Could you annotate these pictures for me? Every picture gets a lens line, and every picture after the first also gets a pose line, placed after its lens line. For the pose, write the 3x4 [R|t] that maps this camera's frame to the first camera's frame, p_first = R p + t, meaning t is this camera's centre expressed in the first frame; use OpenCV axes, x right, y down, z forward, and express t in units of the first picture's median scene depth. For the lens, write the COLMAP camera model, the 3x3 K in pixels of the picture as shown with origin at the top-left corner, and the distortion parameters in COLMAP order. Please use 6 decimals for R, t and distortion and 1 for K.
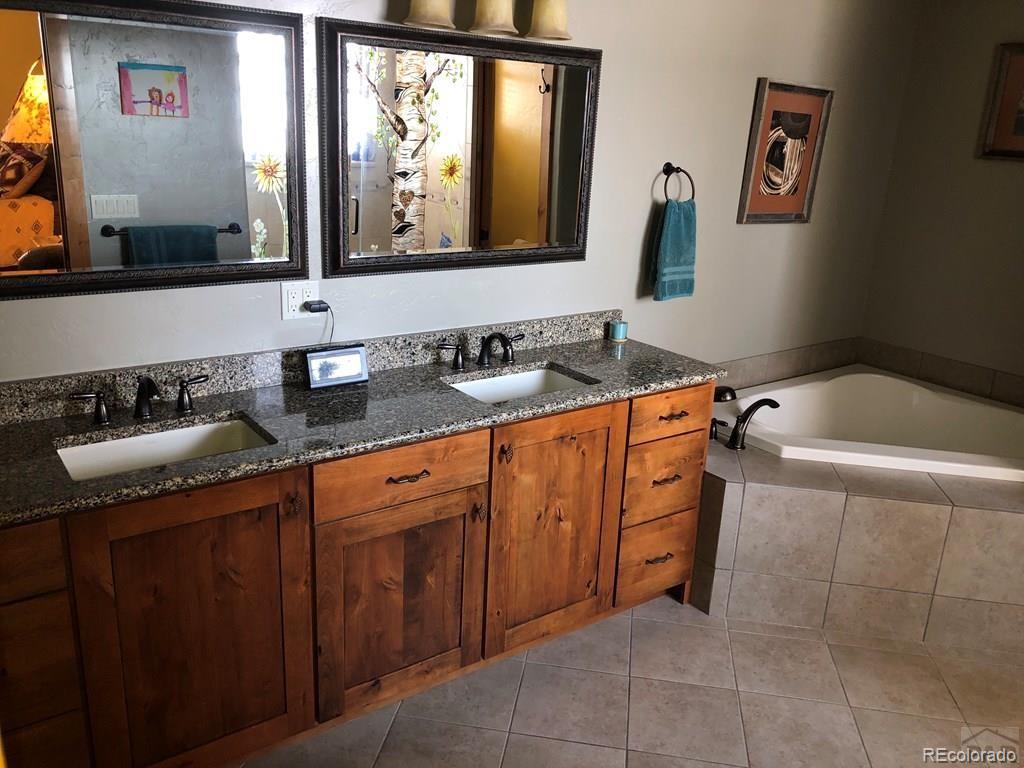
lens RADIAL K [[832.5, 0, 512.0], [0, 832.5, 384.0], [0, 0, 1]] dist [0.059918, -0.062800]
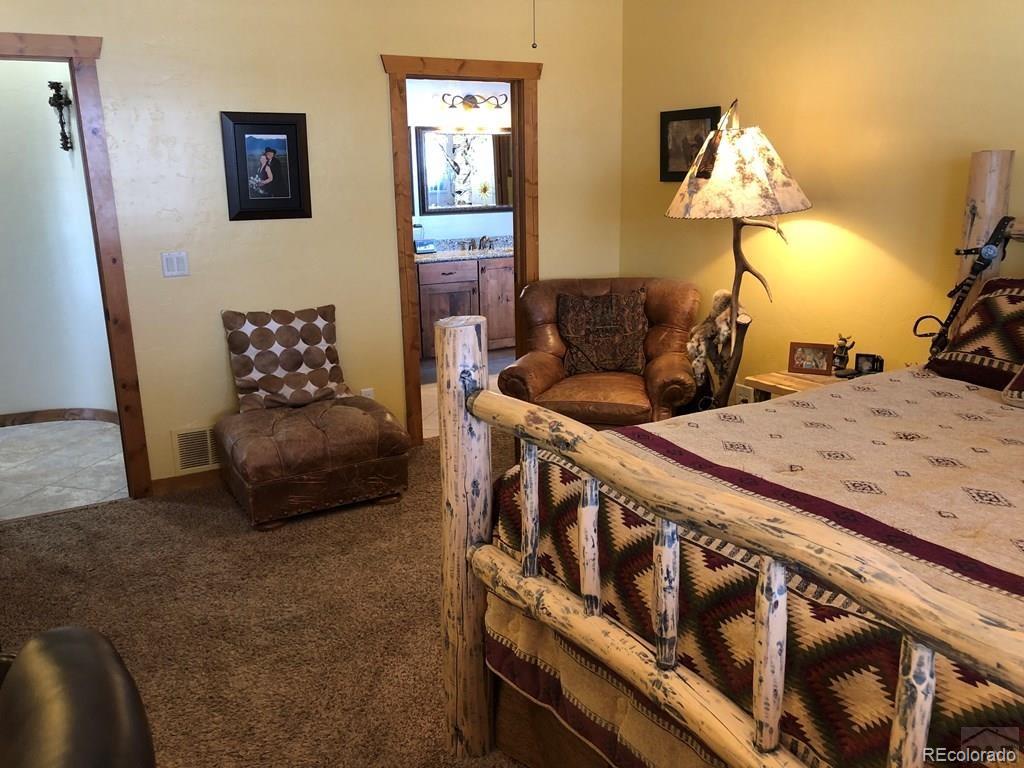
lens RADIAL K [[832.5, 0, 512.0], [0, 832.5, 384.0], [0, 0, 1]] dist [0.059918, -0.062800]
pose [[0.993834, -0.035189, -0.105150, 0.327932], [0.029185, 0.997884, -0.058104, 0.558403], [0.106972, 0.054677, 0.992757, -1.585924]]
